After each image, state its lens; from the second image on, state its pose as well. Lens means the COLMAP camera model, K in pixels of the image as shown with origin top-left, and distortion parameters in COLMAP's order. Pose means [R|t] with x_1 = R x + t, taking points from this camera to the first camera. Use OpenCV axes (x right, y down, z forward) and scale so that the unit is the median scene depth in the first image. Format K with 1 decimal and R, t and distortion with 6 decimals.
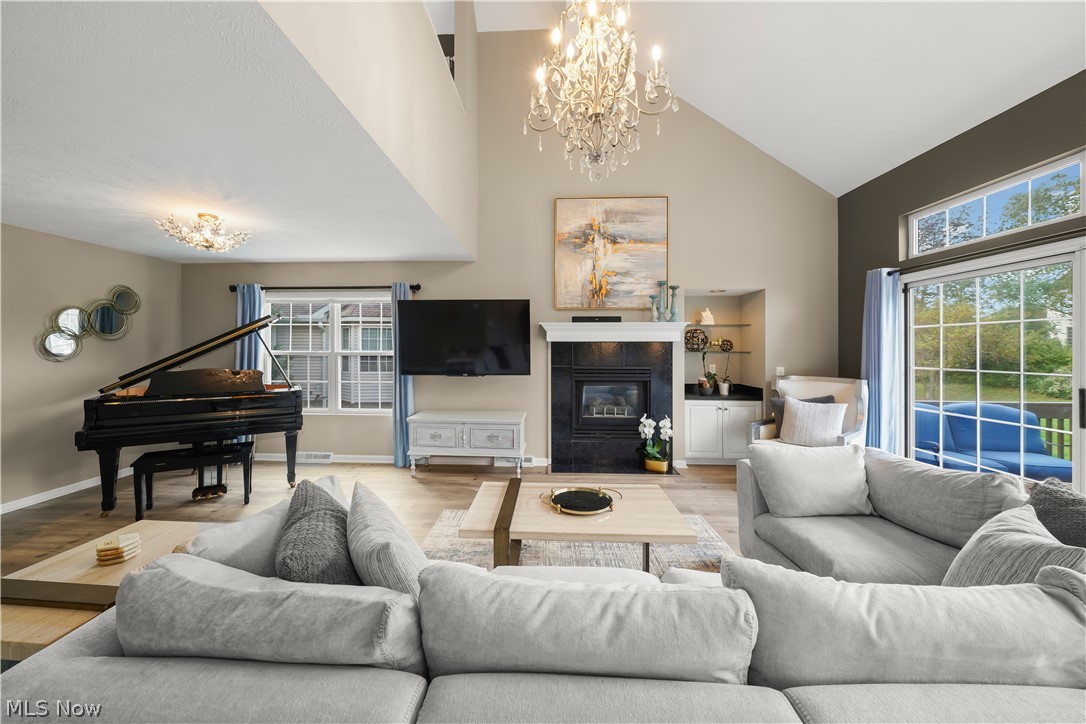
lens RADIAL K [[376.6, 0, 533.9], [0, 376.6, 348.3], [0, 0, 1]] dist [-0.002341, -0.000139]
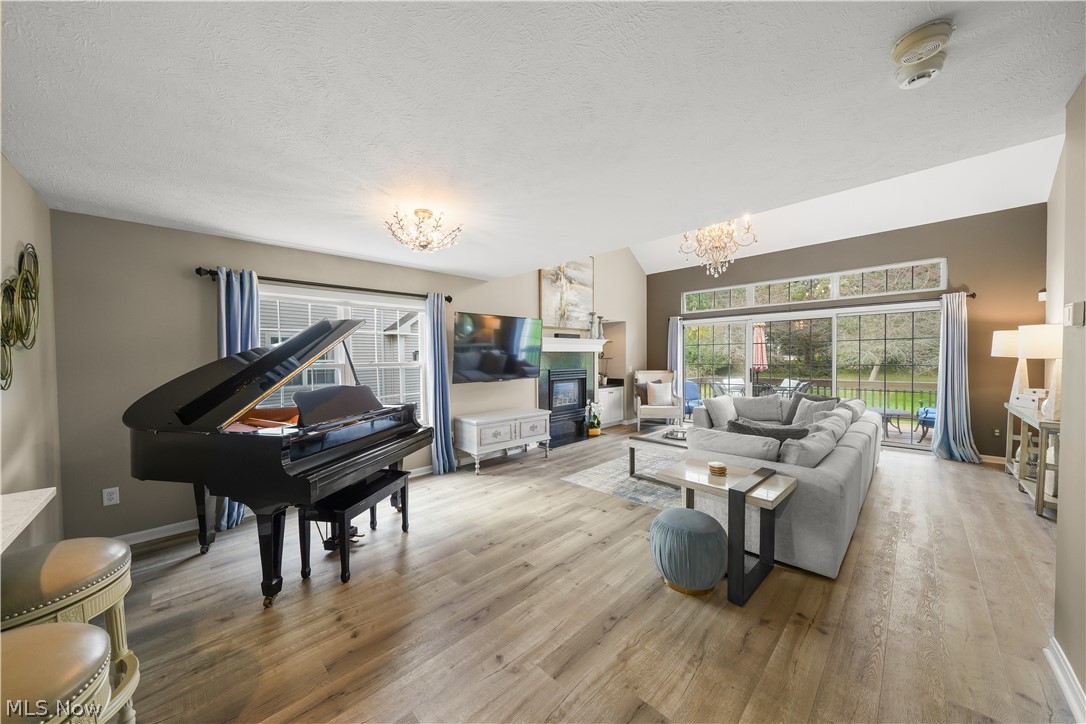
lens RADIAL K [[375.3, 0, 536.7], [0, 375.3, 364.6], [0, 0, 1]] dist [0.000452, 0.000049]
pose [[0.680380, -0.025044, 0.732432, -0.929223], [0.012013, 0.999663, 0.023021, -0.003657], [-0.732761, -0.006864, 0.680451, 0.120706]]
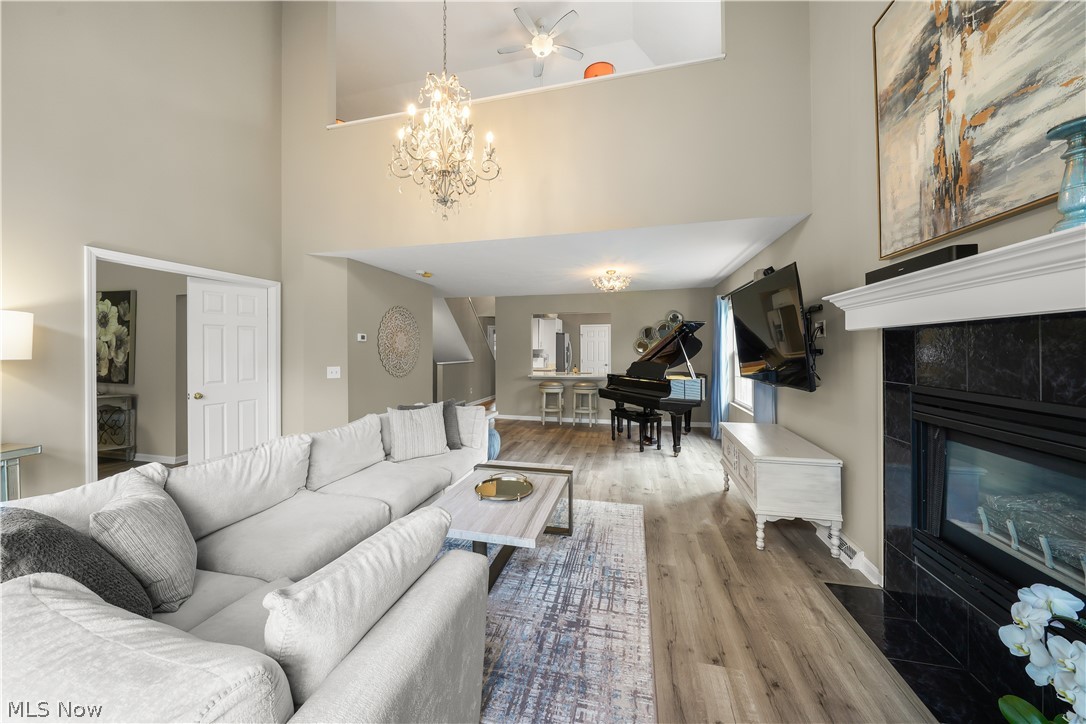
lens RADIAL K [[376.6, 0, 541.4], [0, 376.6, 351.1], [0, 0, 1]] dist [-0.002341, -0.000139]
pose [[-0.179730, 0.001196, -0.983715, 0.602366], [0.000286, 0.999999, 0.001163, 0.008351], [0.983716, -0.000073, -0.179730, 0.677998]]
